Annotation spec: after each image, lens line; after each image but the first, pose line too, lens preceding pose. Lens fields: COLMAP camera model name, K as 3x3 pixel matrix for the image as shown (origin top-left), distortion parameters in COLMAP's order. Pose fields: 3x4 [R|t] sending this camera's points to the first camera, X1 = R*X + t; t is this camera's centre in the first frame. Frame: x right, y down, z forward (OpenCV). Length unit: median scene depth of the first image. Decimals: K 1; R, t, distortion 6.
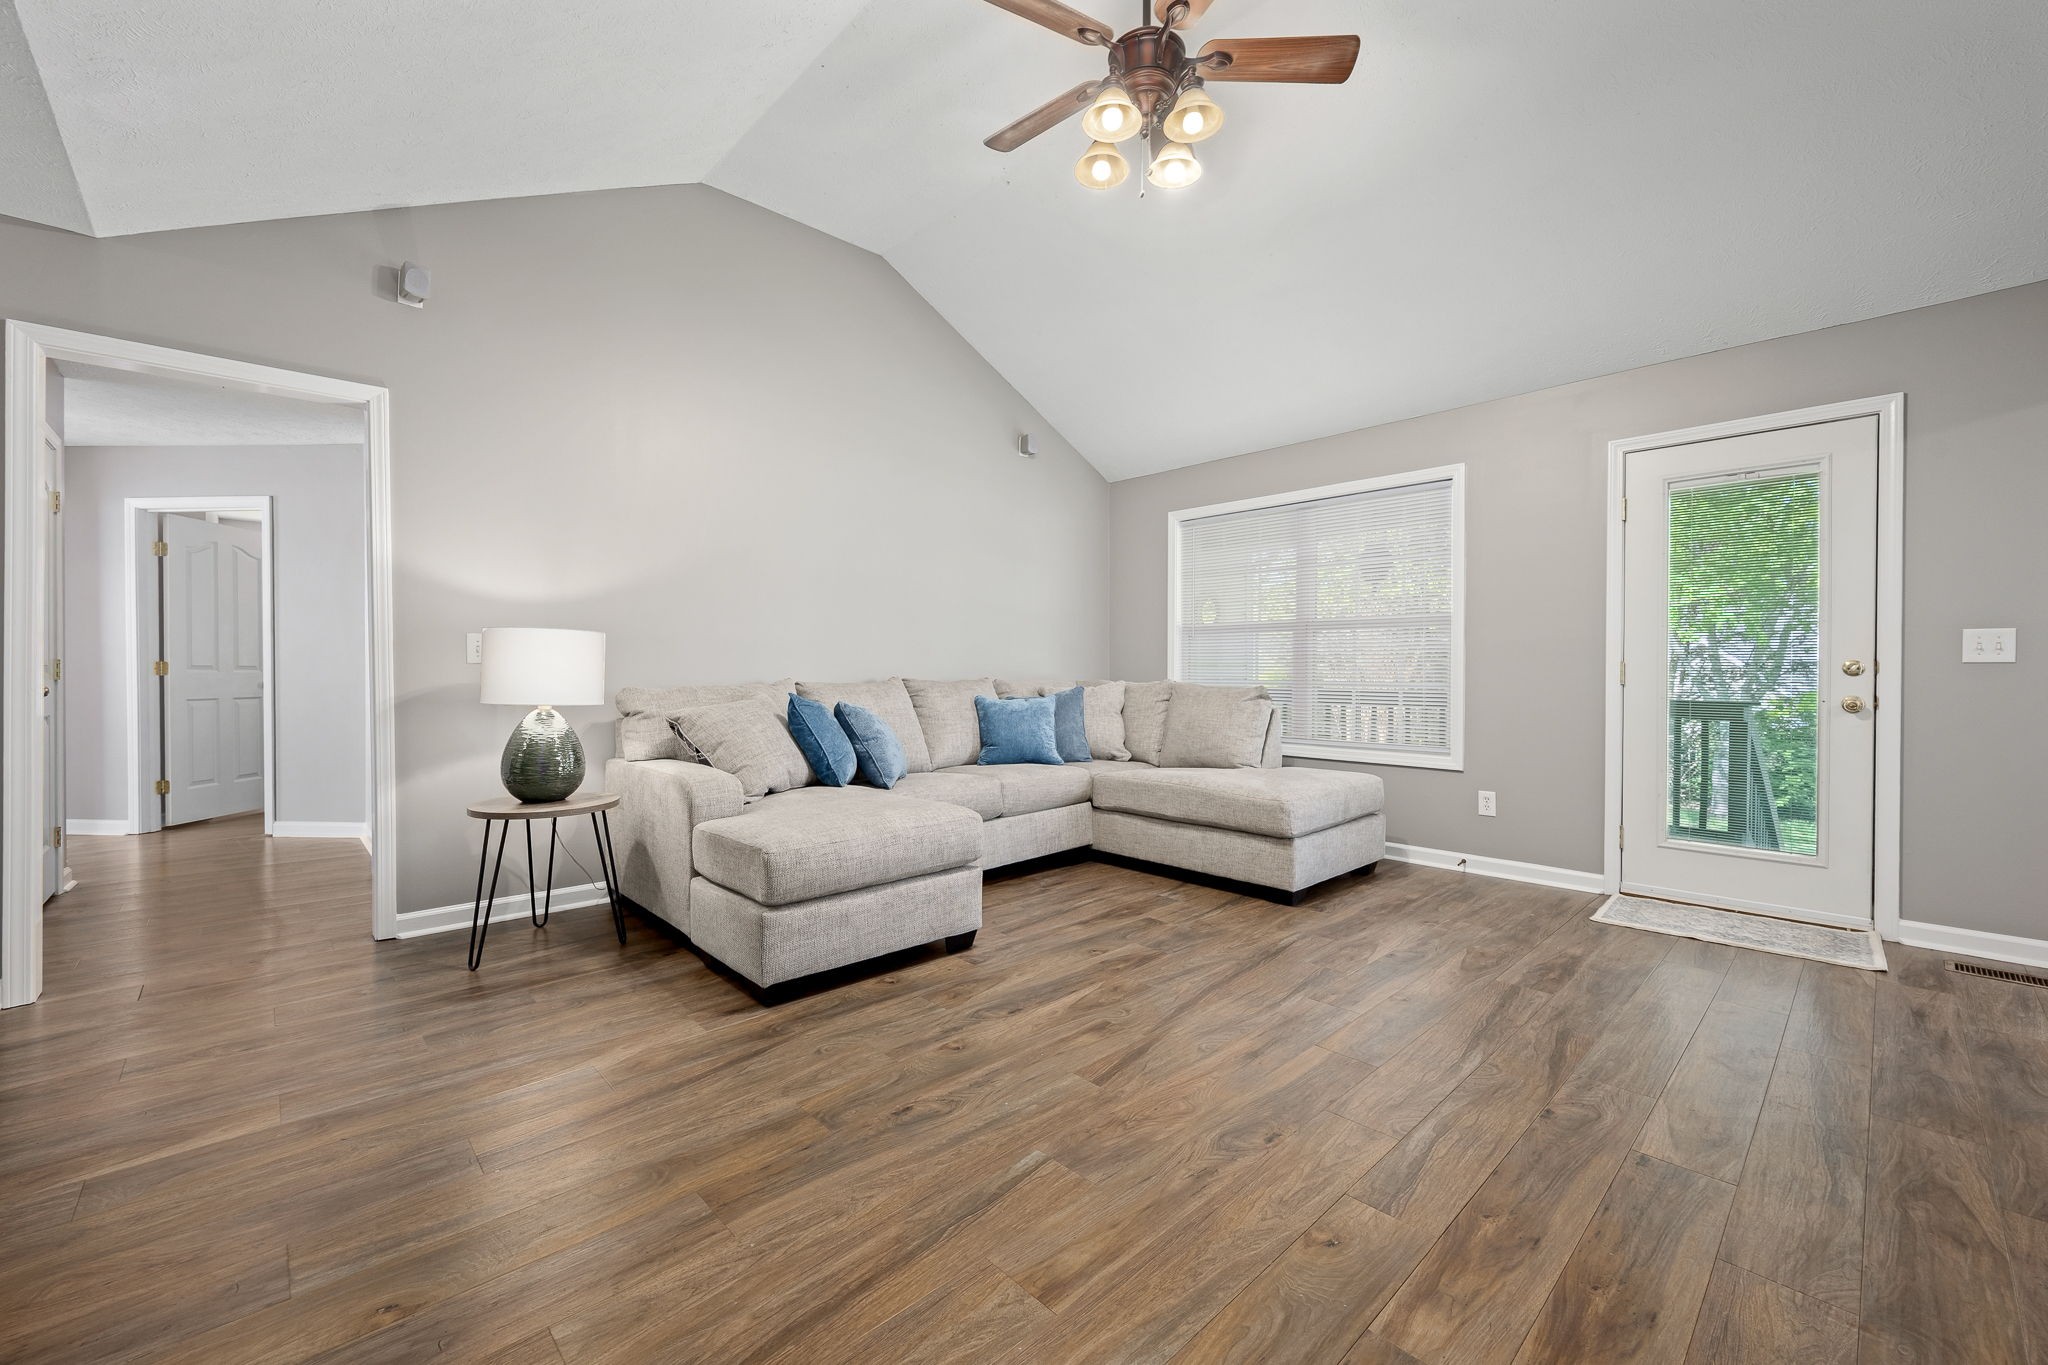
lens RADIAL K [[823.4, 0, 1017.9], [0, 823.4, 669.1], [0, 0, 1]] dist [0.000868, -0.000061]
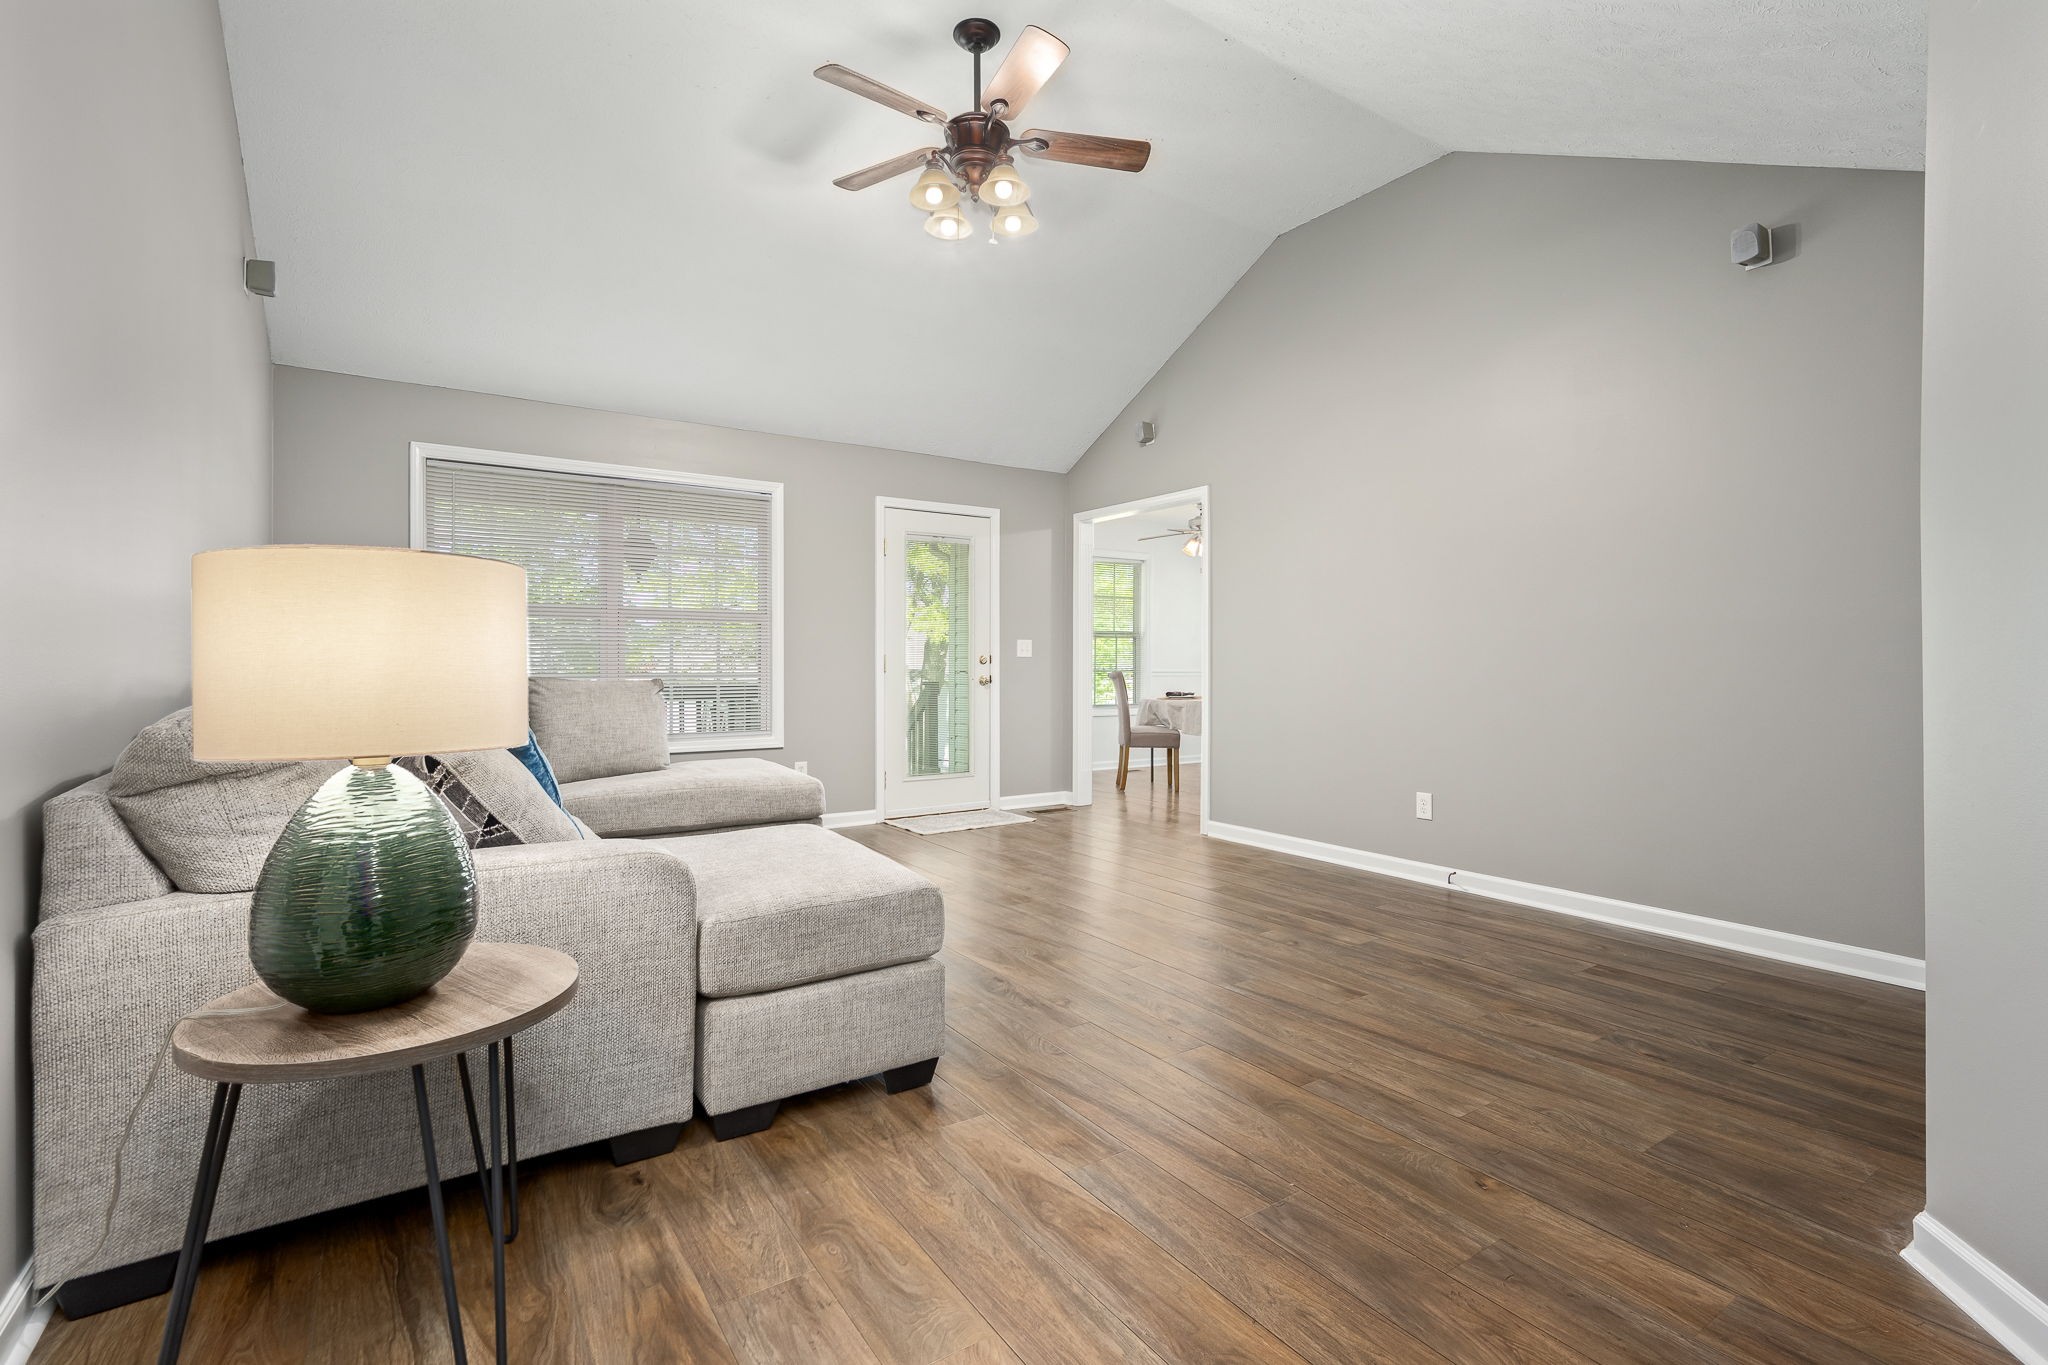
lens RADIAL K [[929.3, 0, 1022.2], [0, 929.3, 660.1], [0, 0, 1]] dist [-0.000452, -0.000074]
pose [[0.157852, 0.001396, 0.987462, -1.084500], [-0.001413, 0.999998, -0.001188, 0.001456], [-0.987462, -0.001208, 0.157854, 0.708513]]
